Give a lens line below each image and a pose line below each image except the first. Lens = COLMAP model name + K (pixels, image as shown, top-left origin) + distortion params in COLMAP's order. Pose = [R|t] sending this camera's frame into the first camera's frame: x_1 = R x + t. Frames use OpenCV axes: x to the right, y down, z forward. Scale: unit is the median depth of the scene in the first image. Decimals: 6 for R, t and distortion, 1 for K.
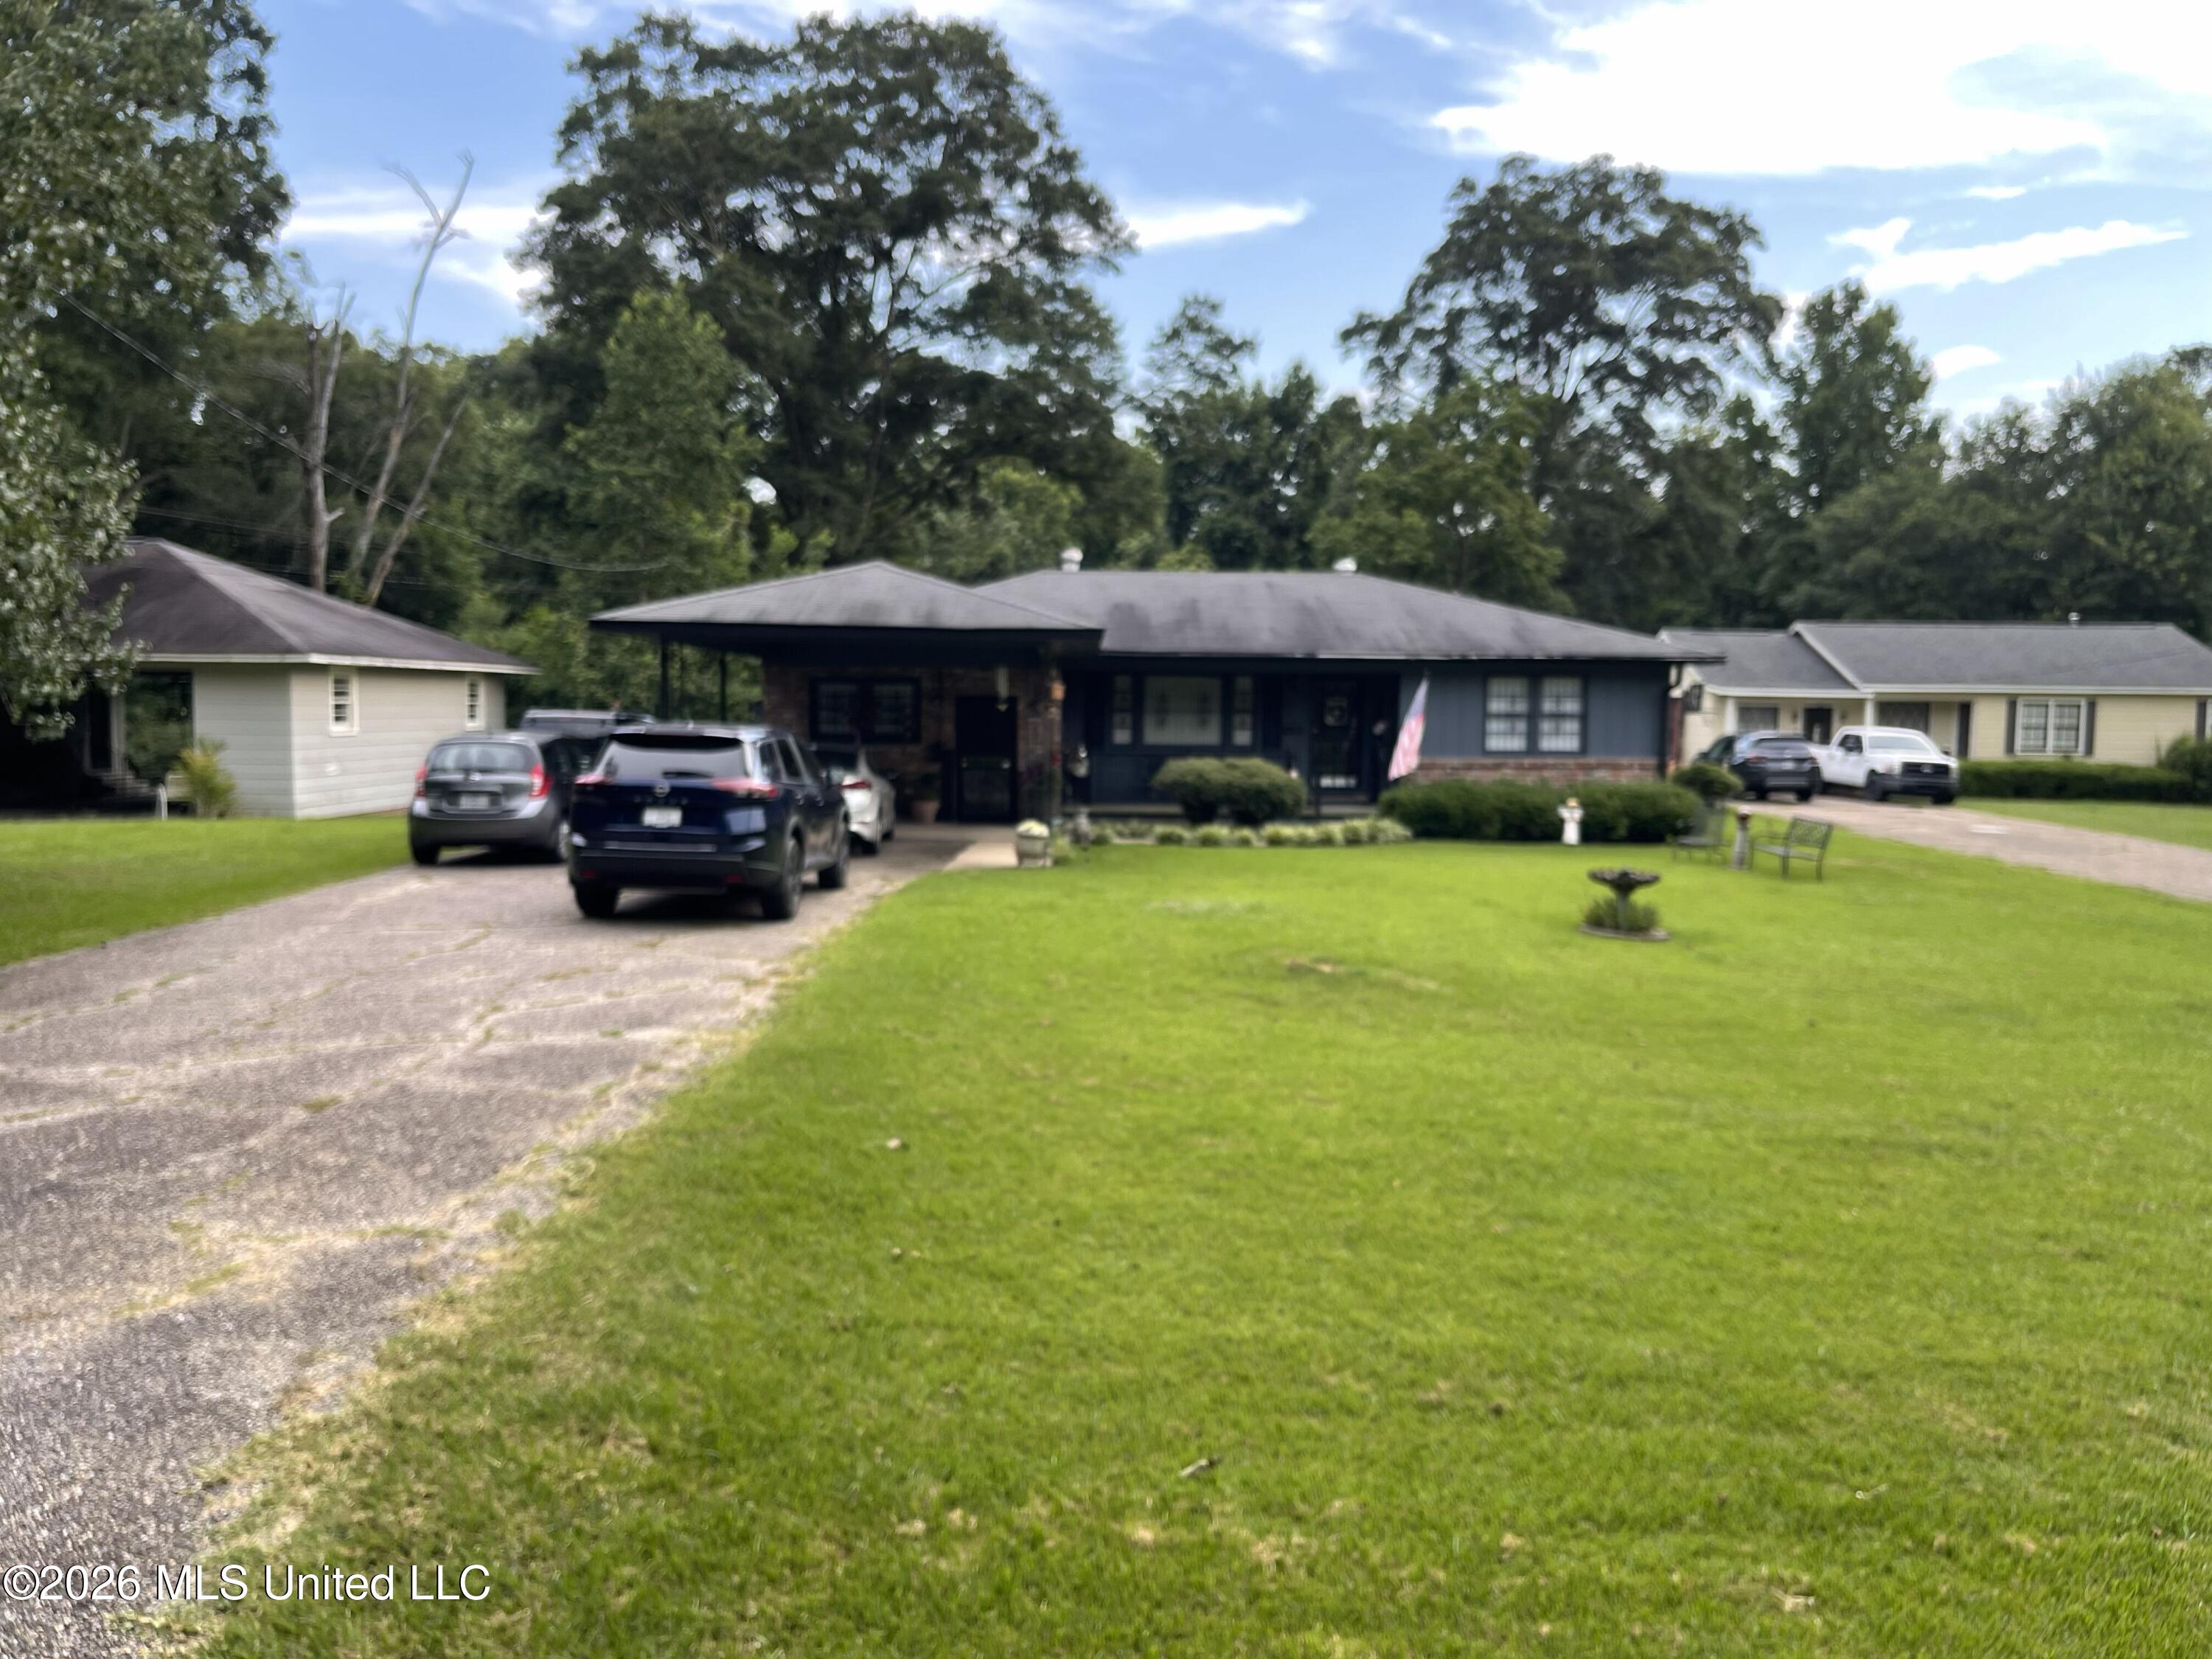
lens RADIAL K [[1707.6, 0, 1106.0], [0, 1707.6, 829.5], [0, 0, 1]] dist [0.012382, 0.004028]
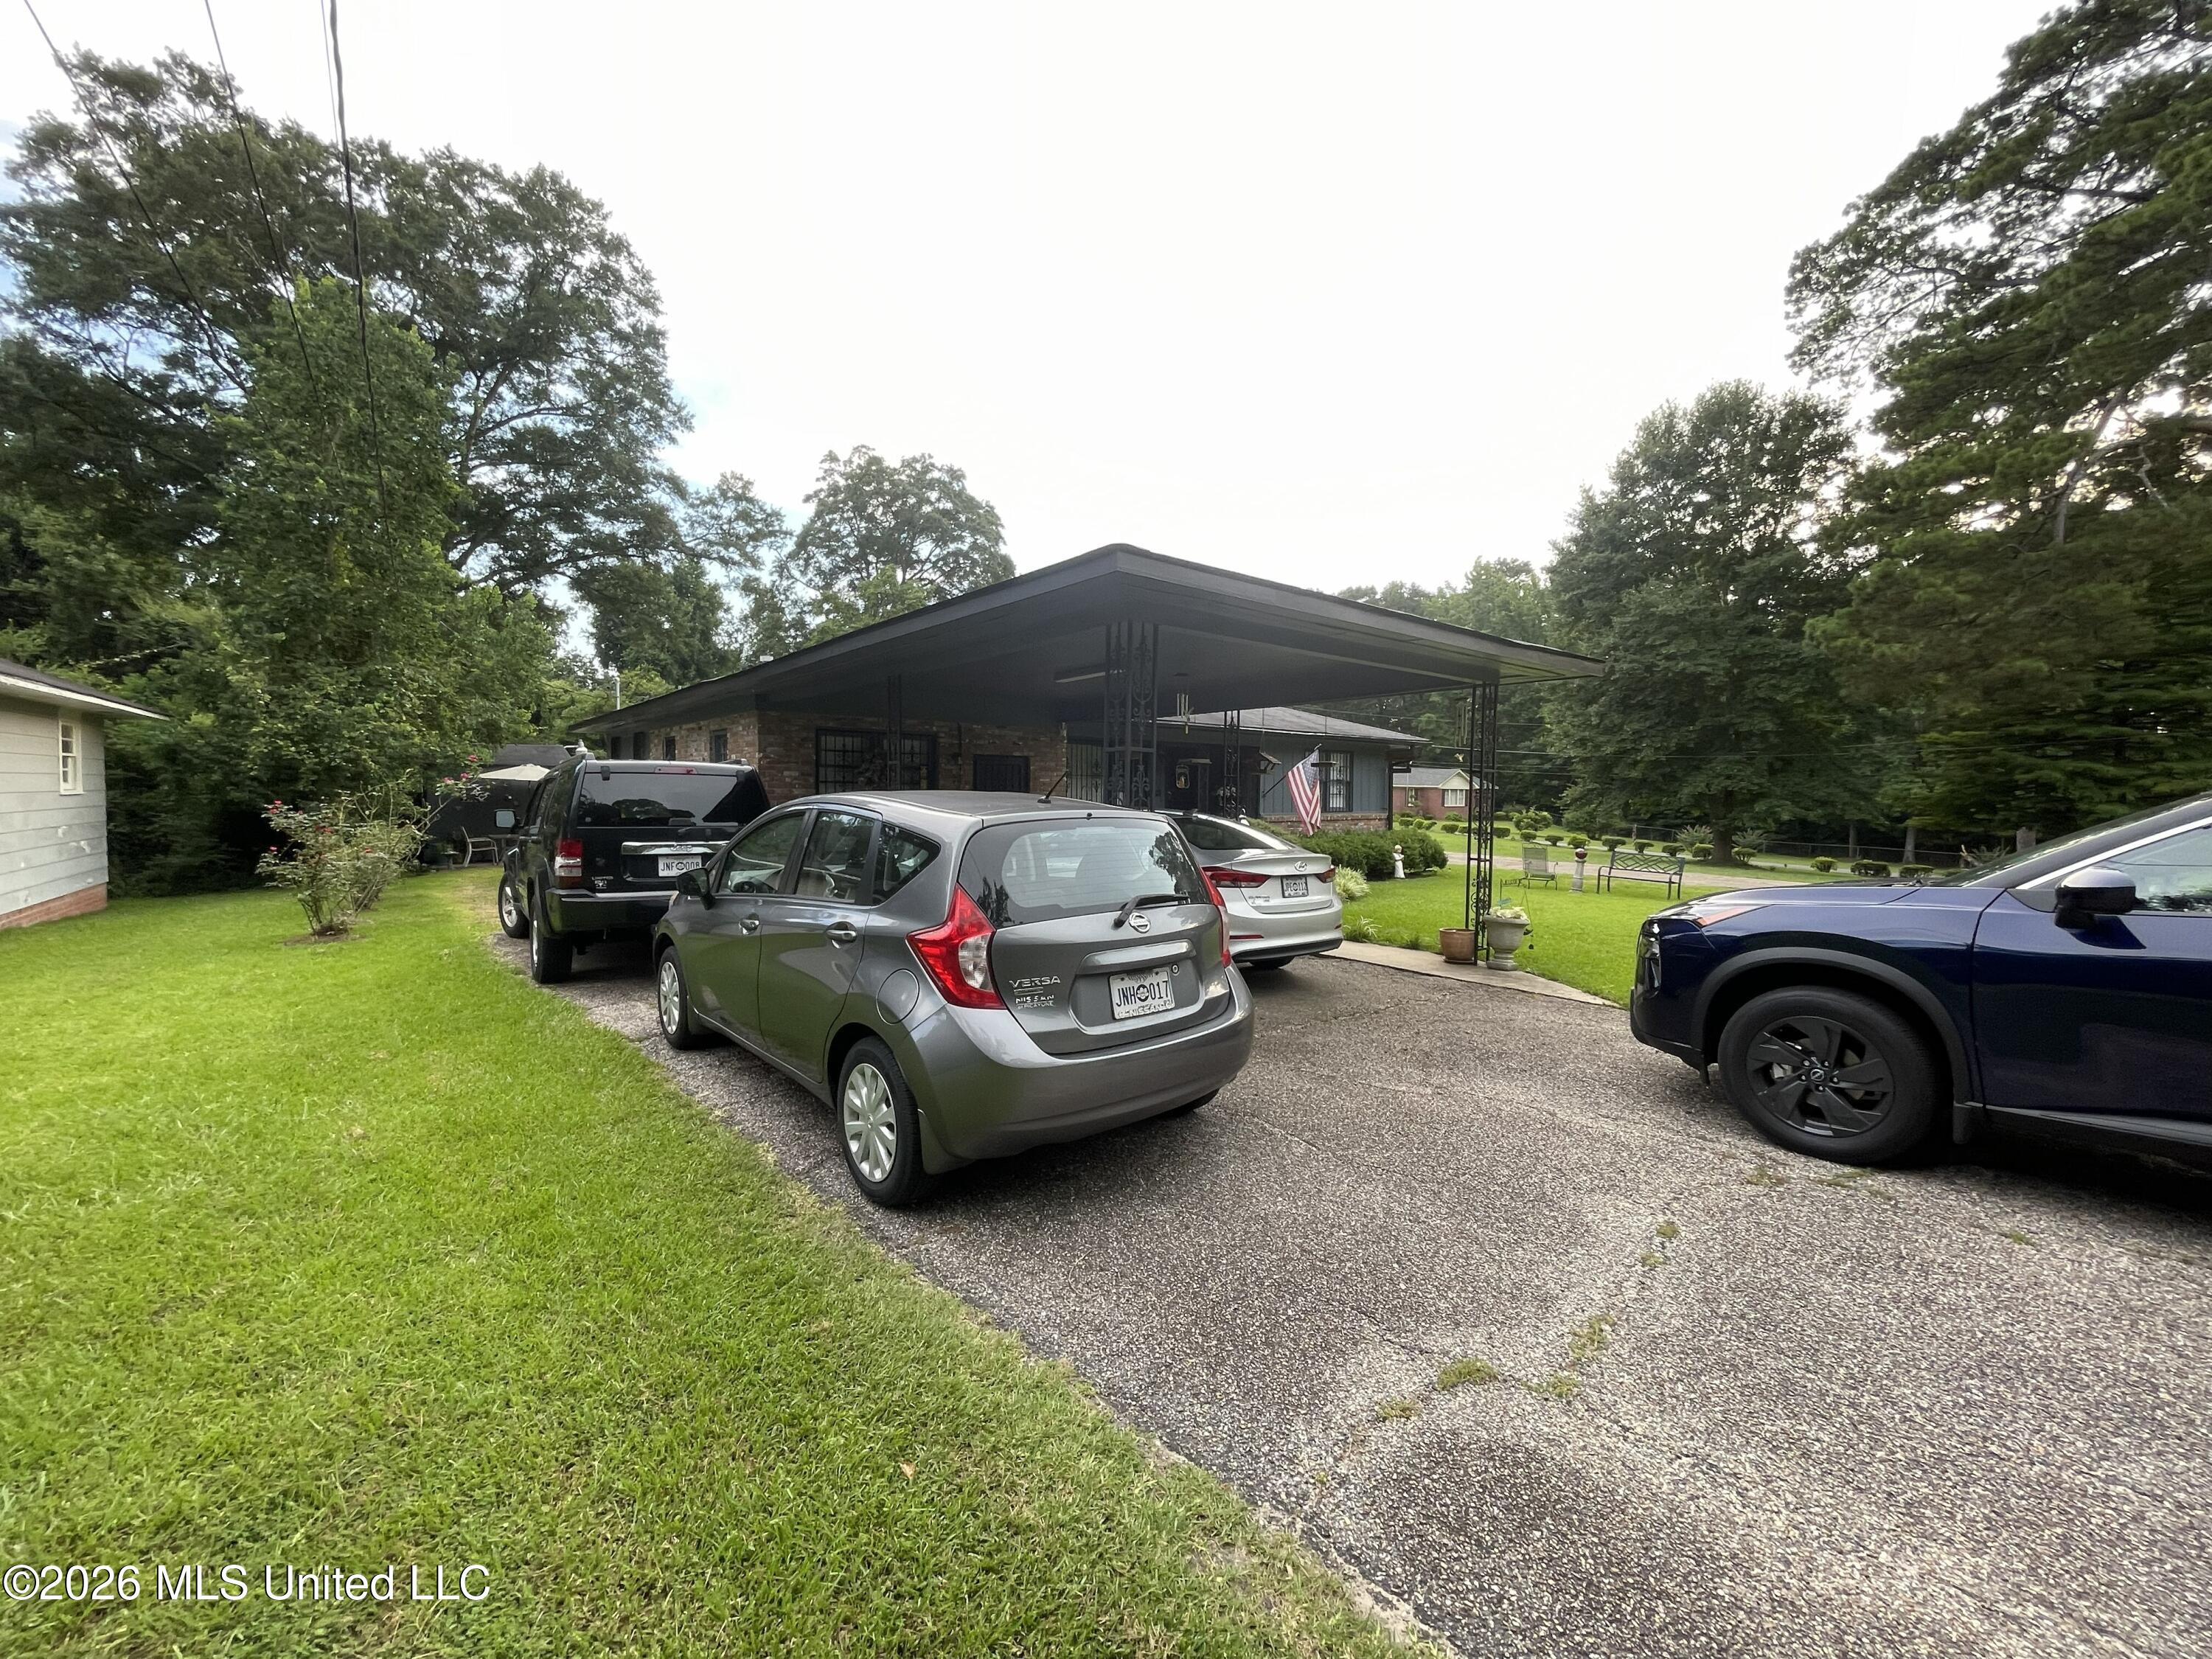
lens RADIAL K [[893.9, 0, 1092.0], [0, 893.9, 827.2], [0, 0, 1]] dist [-0.000039, -0.000277]
pose [[0.791985, -0.016090, 0.610328, -0.411056], [0.030706, 0.999437, -0.013497, -0.034313], [-0.609767, 0.029431, 0.792034, 0.705090]]
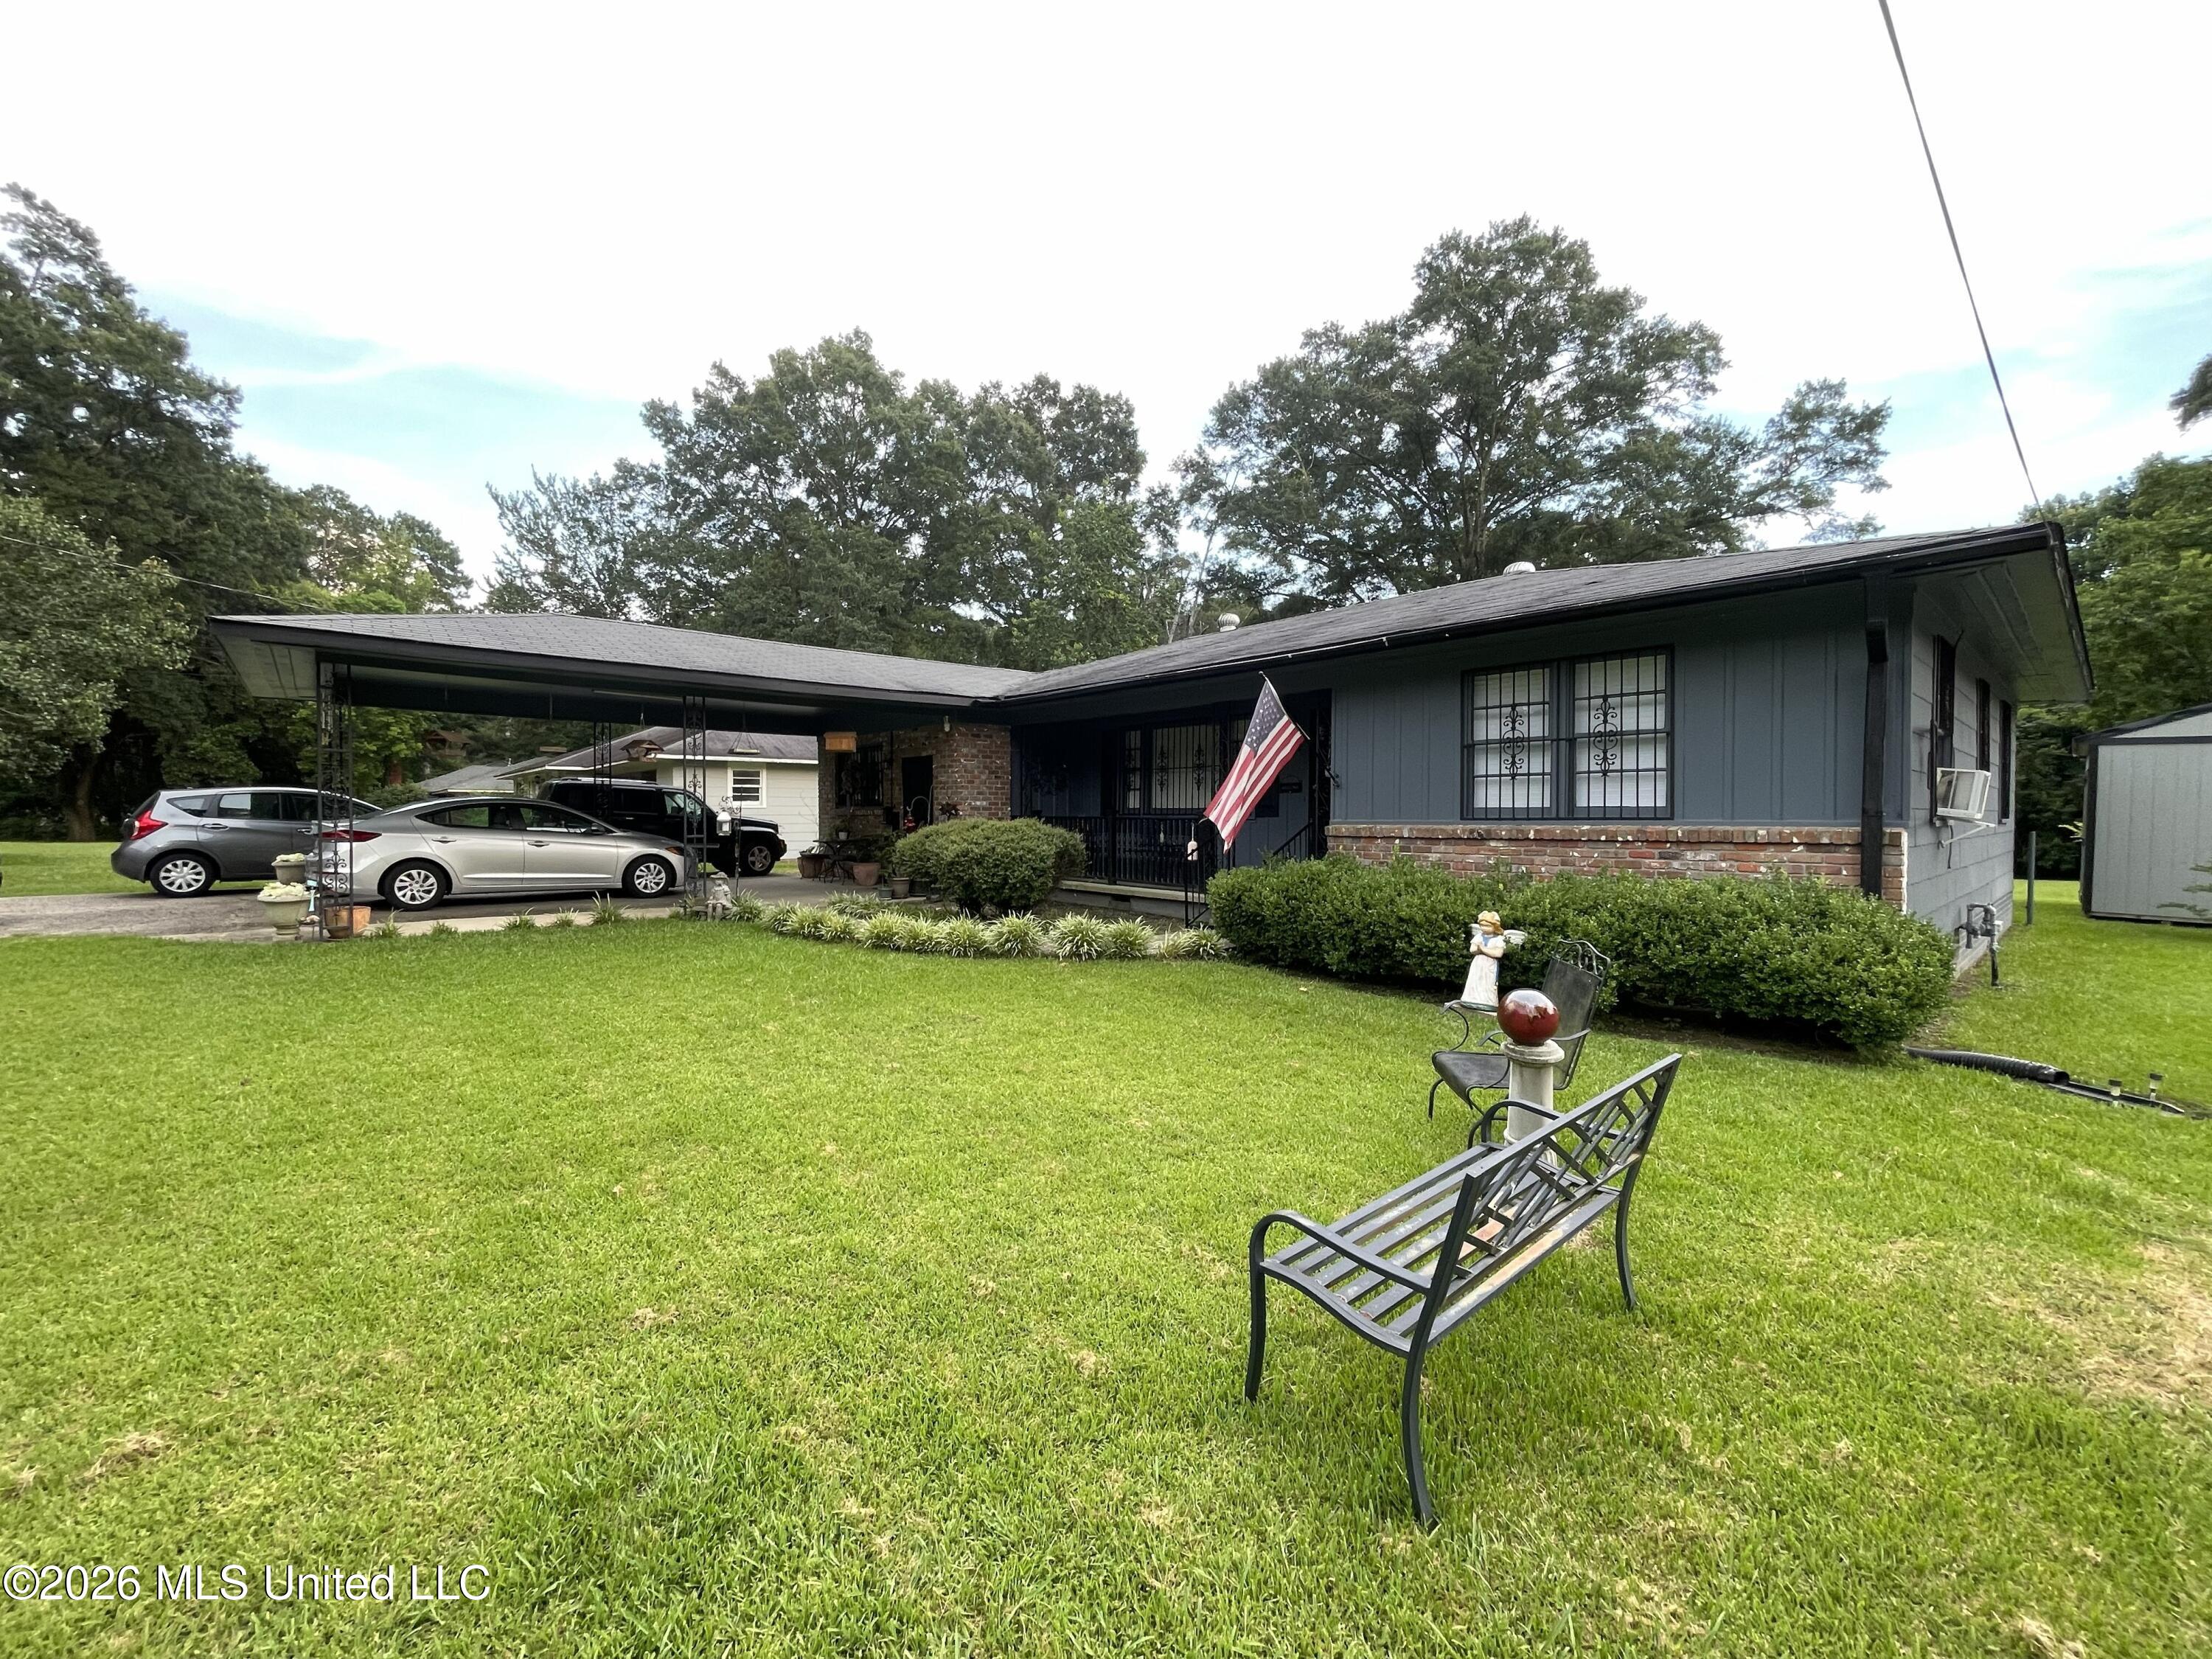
lens RADIAL K [[897.4, 0, 1106.1], [0, 897.4, 822.6], [0, 0, 1]] dist [0.001273, 0.000280]
pose [[0.666067, -0.000782, -0.745891, 0.456312], [-0.045638, 0.998083, -0.041800, -0.031212], [0.744494, 0.061883, 0.664755, 0.911284]]
